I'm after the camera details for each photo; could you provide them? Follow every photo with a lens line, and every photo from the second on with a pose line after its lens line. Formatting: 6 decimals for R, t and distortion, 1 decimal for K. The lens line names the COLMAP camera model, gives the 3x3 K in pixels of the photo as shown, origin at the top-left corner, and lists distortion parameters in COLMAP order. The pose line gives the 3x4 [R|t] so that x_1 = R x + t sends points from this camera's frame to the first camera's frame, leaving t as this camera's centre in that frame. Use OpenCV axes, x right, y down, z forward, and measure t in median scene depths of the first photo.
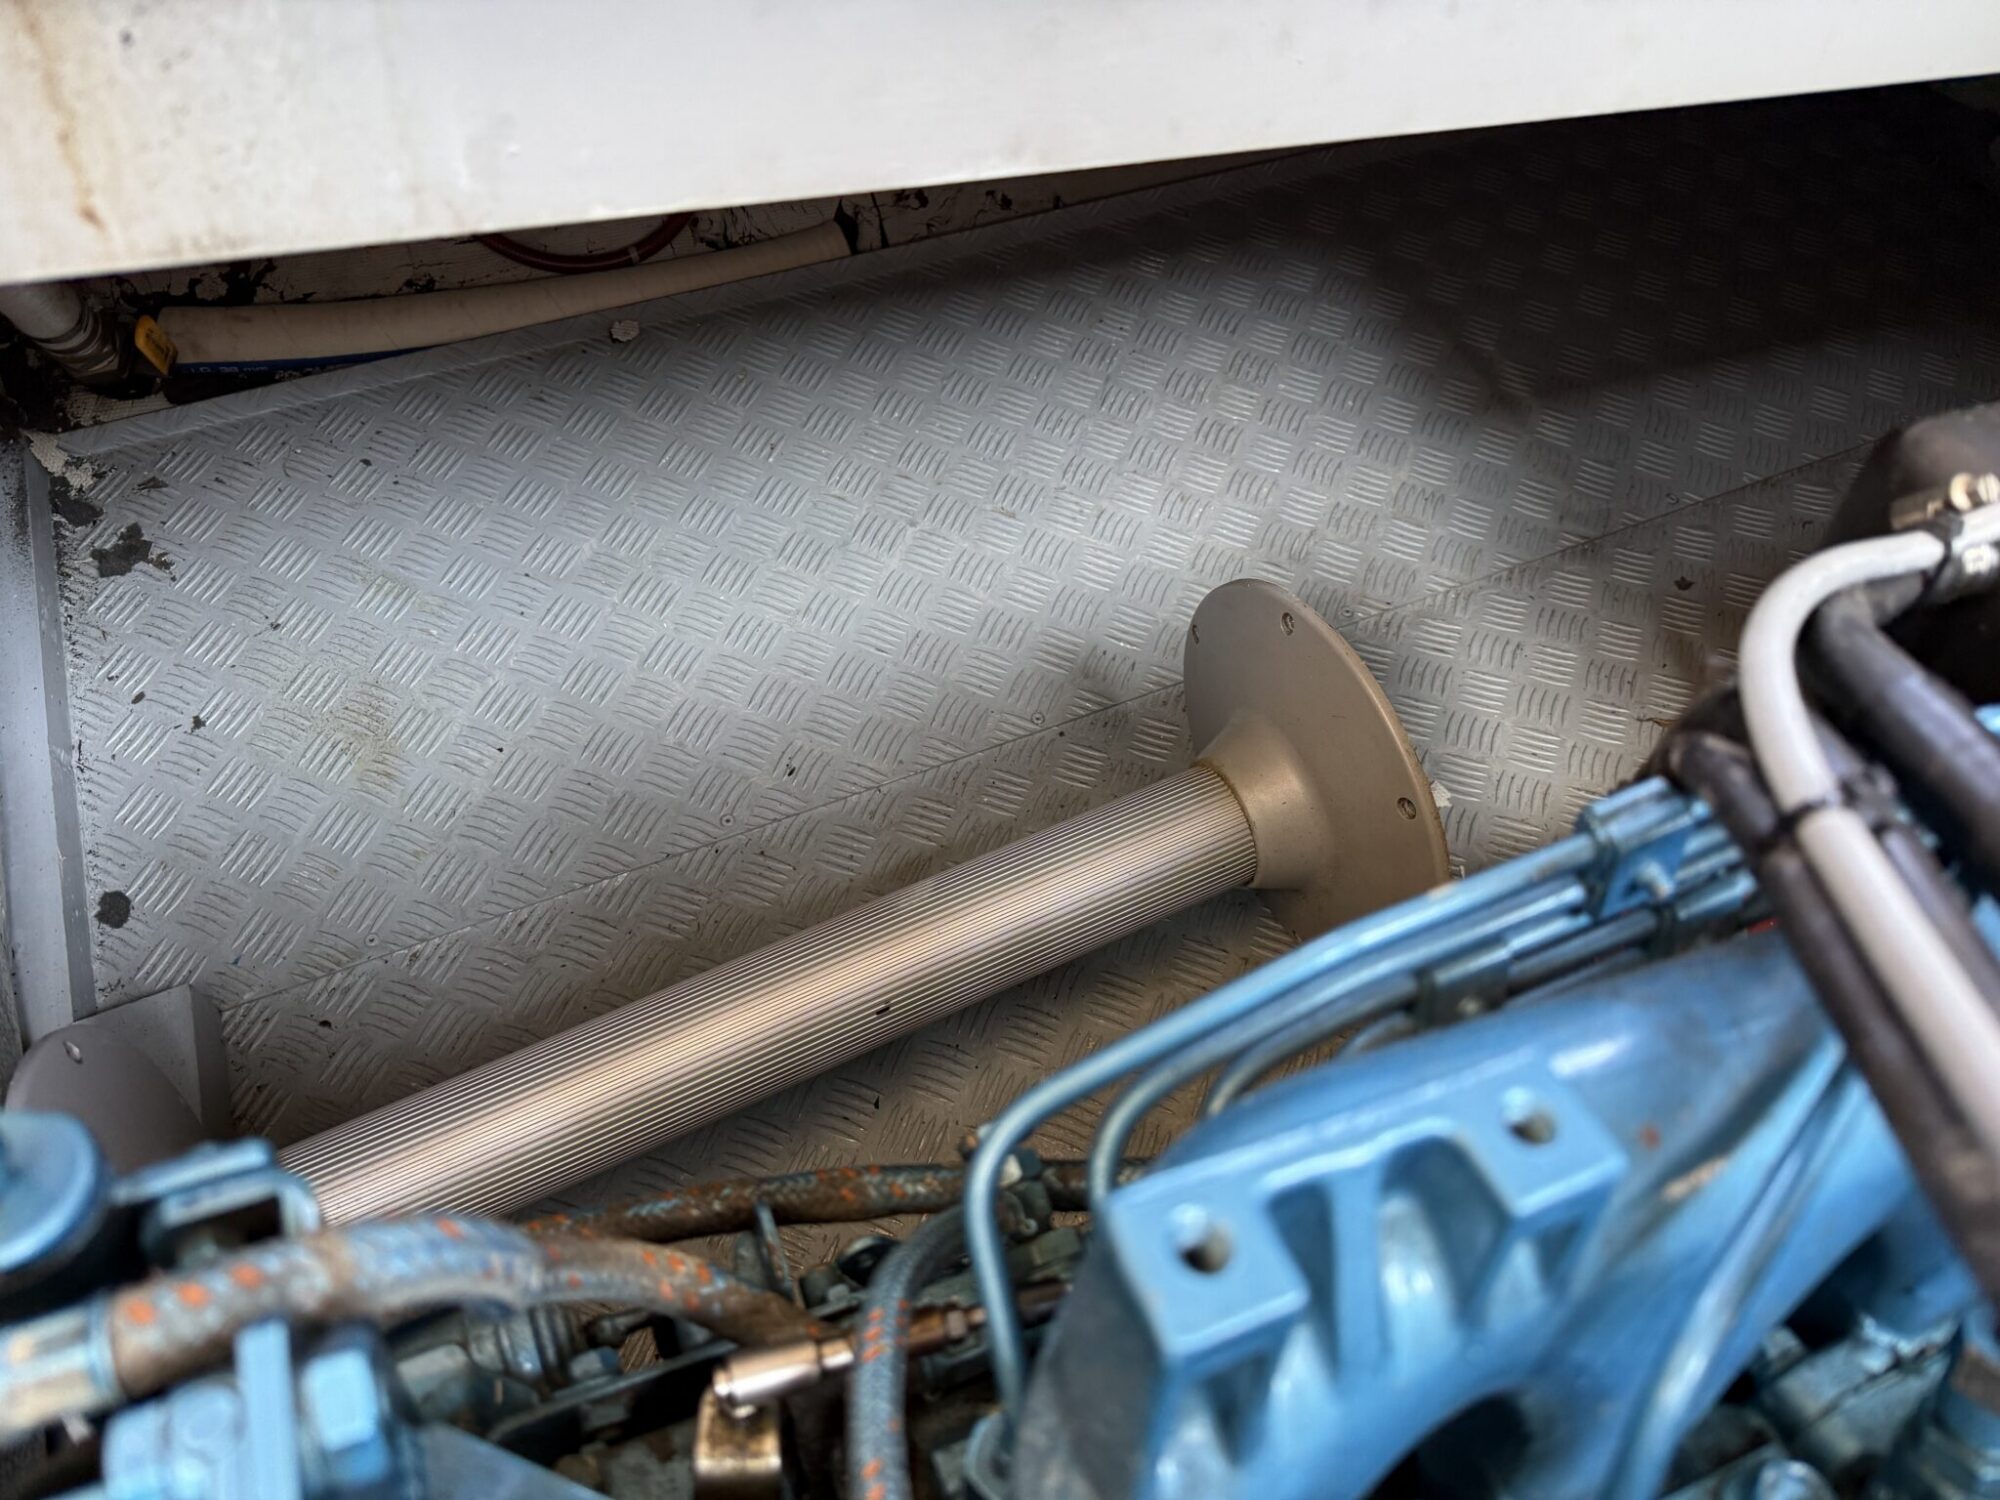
lens RADIAL K [[1381.7, 0, 1000.0], [0, 1381.7, 750.0], [0, 0, 1]] dist [-0.020989, 0.000168]
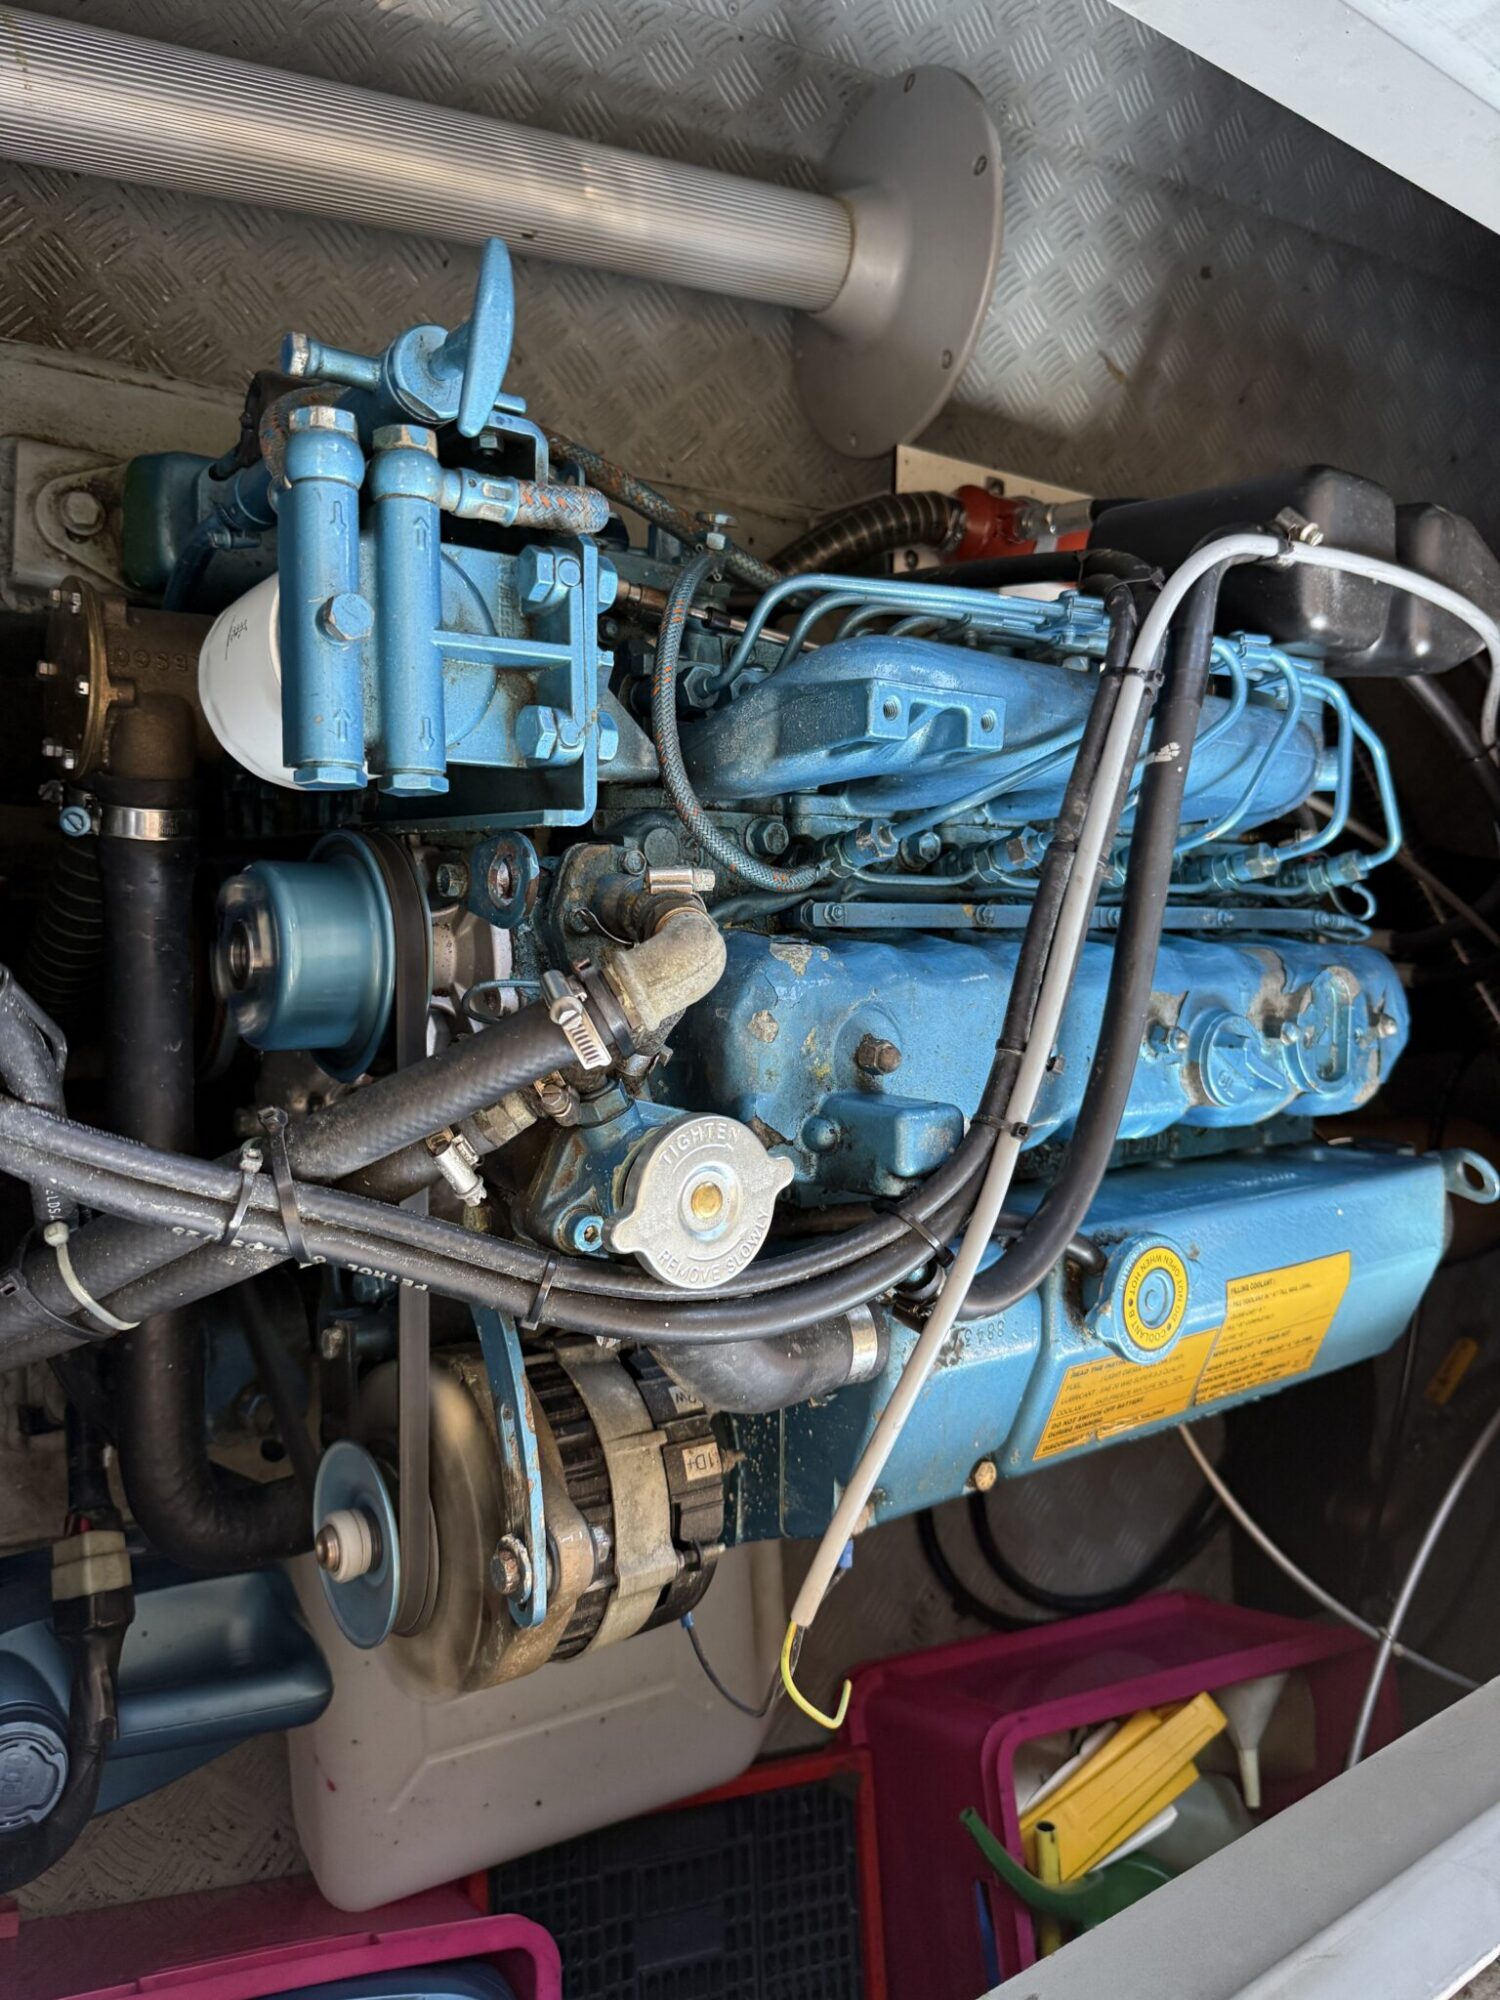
lens RADIAL K [[1381.7, 0, 750.0], [0, 1381.7, 1000.0], [0, 0, 1]] dist [-0.020989, 0.000168]
pose [[0.770930, 0.350785, 0.531617, -0.838253], [-0.620099, 0.603938, 0.500736, -0.321848], [-0.145413, -0.715687, 0.683116, -0.816986]]
